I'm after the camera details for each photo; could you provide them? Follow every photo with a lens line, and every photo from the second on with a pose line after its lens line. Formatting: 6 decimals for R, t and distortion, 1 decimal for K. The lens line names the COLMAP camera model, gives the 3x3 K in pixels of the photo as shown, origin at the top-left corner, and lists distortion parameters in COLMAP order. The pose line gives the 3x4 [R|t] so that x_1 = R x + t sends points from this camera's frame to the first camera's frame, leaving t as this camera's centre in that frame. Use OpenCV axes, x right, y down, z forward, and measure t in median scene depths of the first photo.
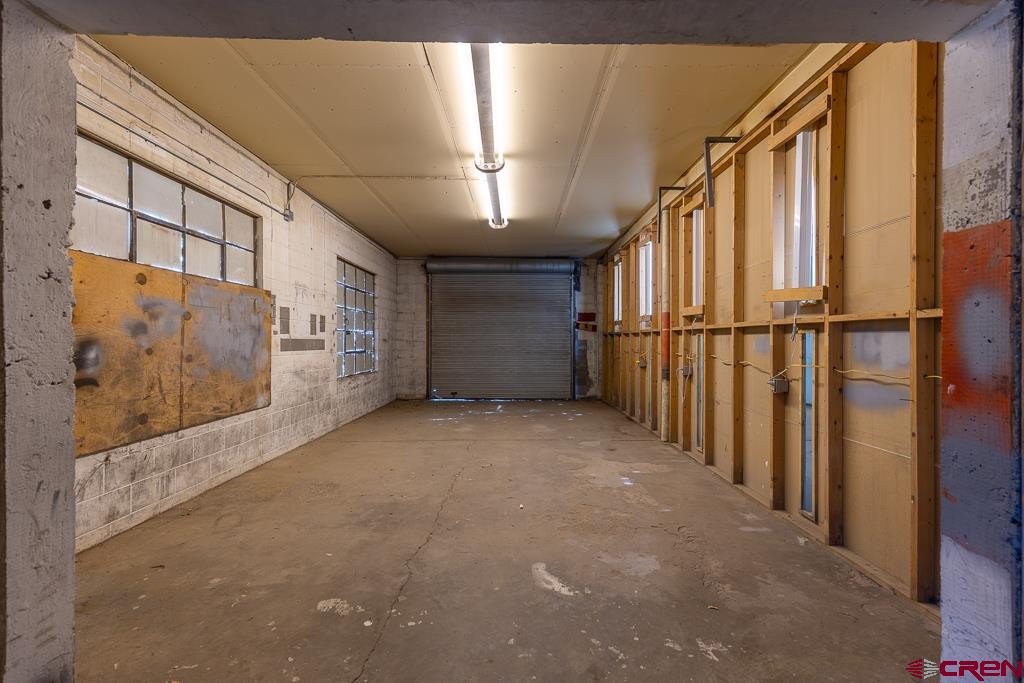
lens RADIAL K [[465.1, 0, 510.6], [0, 465.1, 340.5], [0, 0, 1]] dist [0.004026, -0.000395]
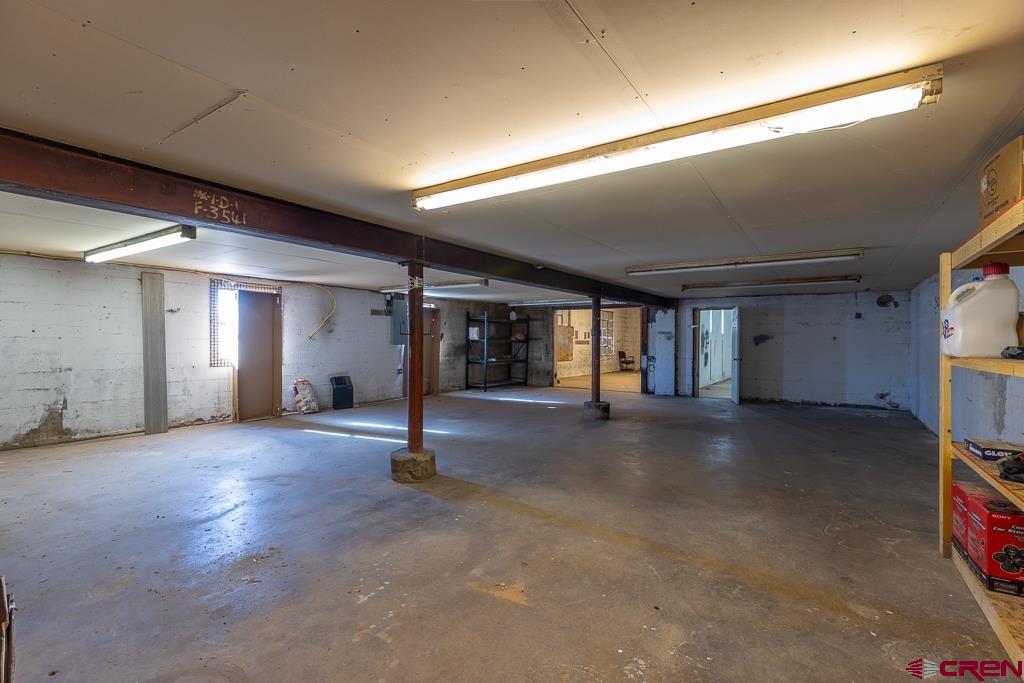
lens RADIAL K [[465.1, 0, 517.1], [0, 465.1, 340.8], [0, 0, 1]] dist [0.004026, -0.000395]
pose [[0.832774, 0.007706, -0.553559, 0.538592], [-0.007937, 0.999967, 0.001981, -0.002759], [0.553556, 0.002744, 0.832808, -1.076843]]
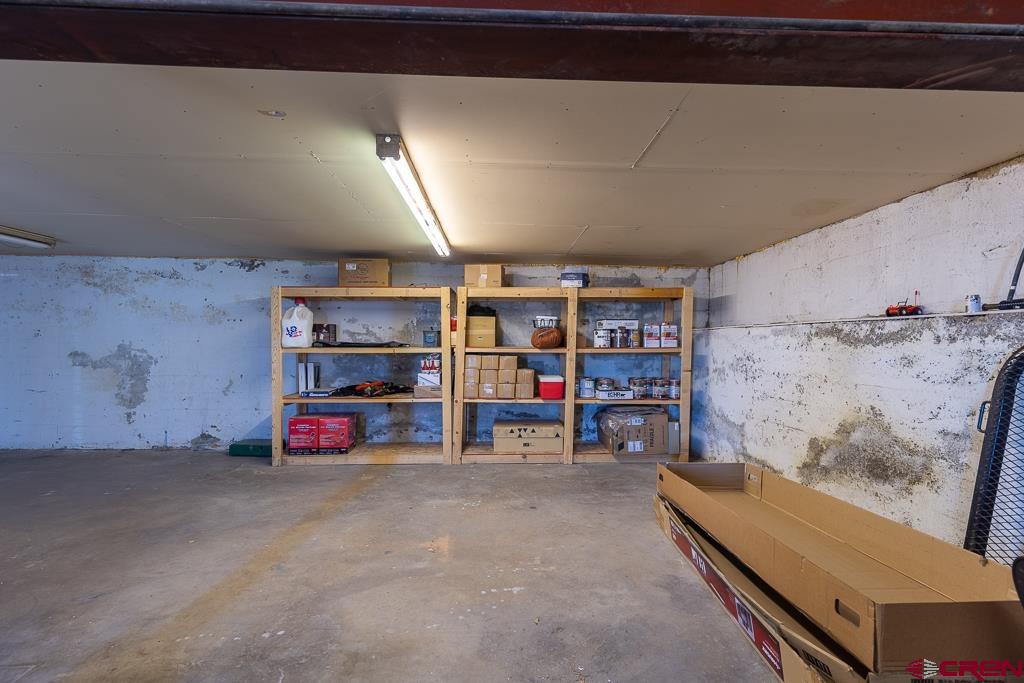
lens RADIAL K [[465.1, 0, 508.4], [0, 465.1, 337.3], [0, 0, 1]] dist [0.004026, -0.000395]
pose [[-0.030426, 0.009949, 0.999487, 0.071724], [-0.005560, 0.999933, -0.010123, -0.001995], [-0.999522, -0.005865, -0.030369, -0.901261]]
